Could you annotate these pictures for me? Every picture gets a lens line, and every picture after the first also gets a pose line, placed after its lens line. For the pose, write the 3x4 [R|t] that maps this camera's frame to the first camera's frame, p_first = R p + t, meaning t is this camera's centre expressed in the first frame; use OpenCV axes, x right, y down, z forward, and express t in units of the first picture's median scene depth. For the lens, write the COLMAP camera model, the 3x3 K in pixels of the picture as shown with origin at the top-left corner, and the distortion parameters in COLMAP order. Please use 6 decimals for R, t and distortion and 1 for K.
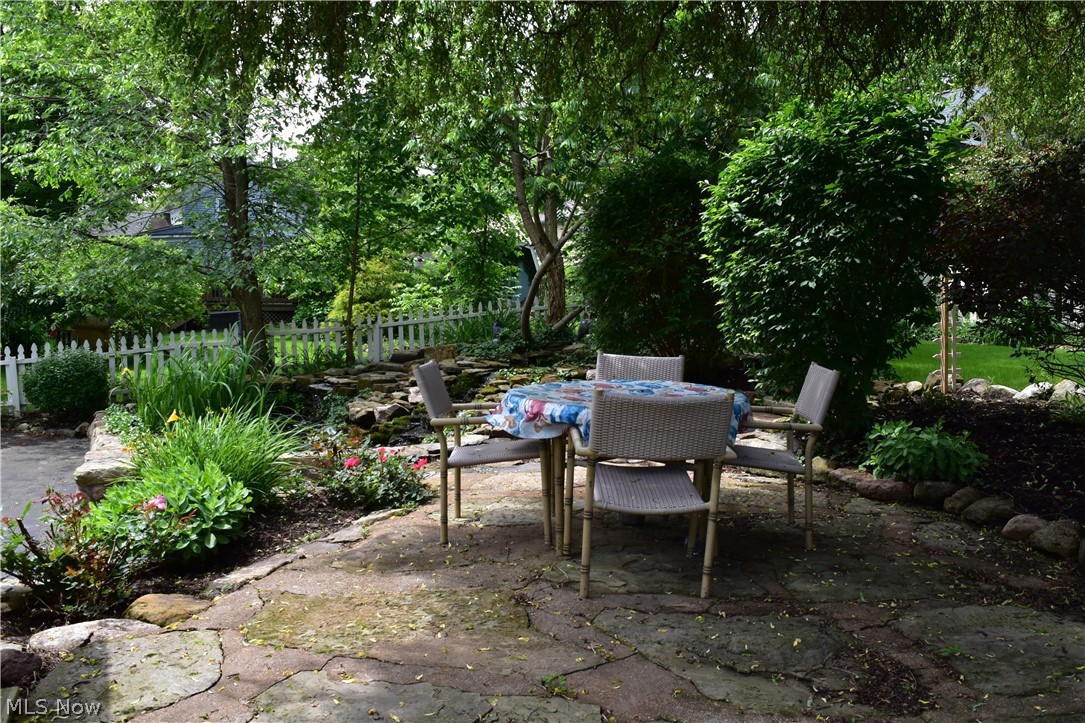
lens RADIAL K [[850.9, 0, 542.3], [0, 850.9, 363.2], [0, 0, 1]] dist [-0.097133, 0.023465]
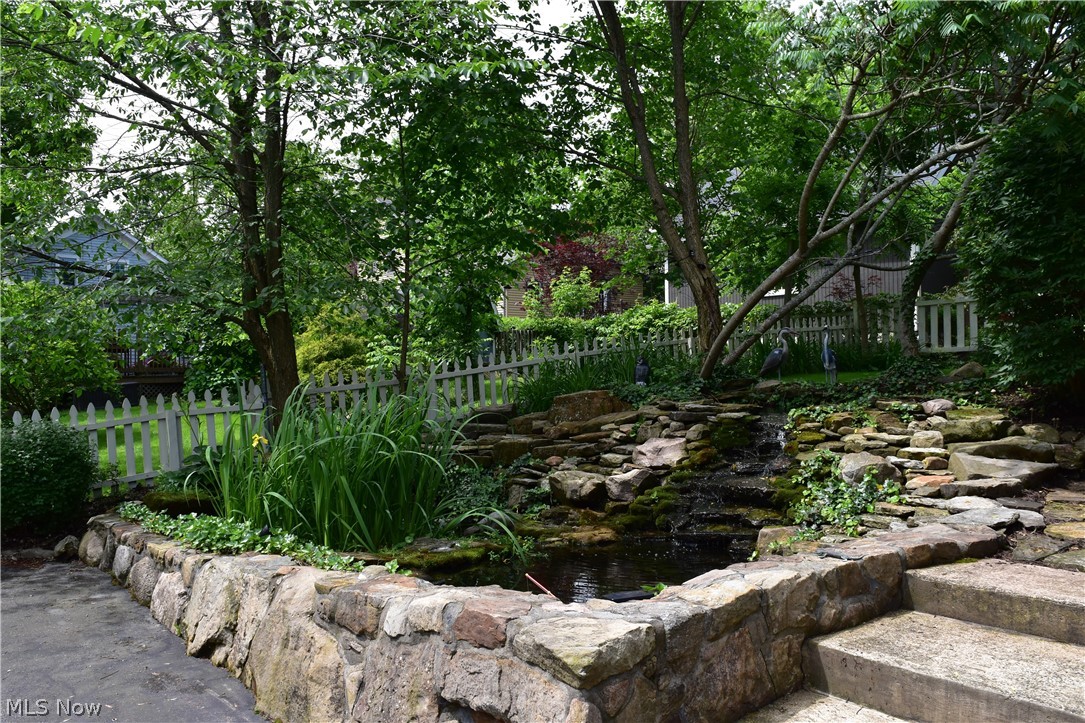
lens RADIAL K [[850.9, 0, 542.5], [0, 850.9, 358.7], [0, 0, 1]] dist [-0.097133, 0.023465]
pose [[0.973215, -0.038051, 0.226724, -0.340838], [0.057835, 0.995013, -0.081264, 0.008576], [-0.222501, 0.092199, 0.970563, 0.295743]]
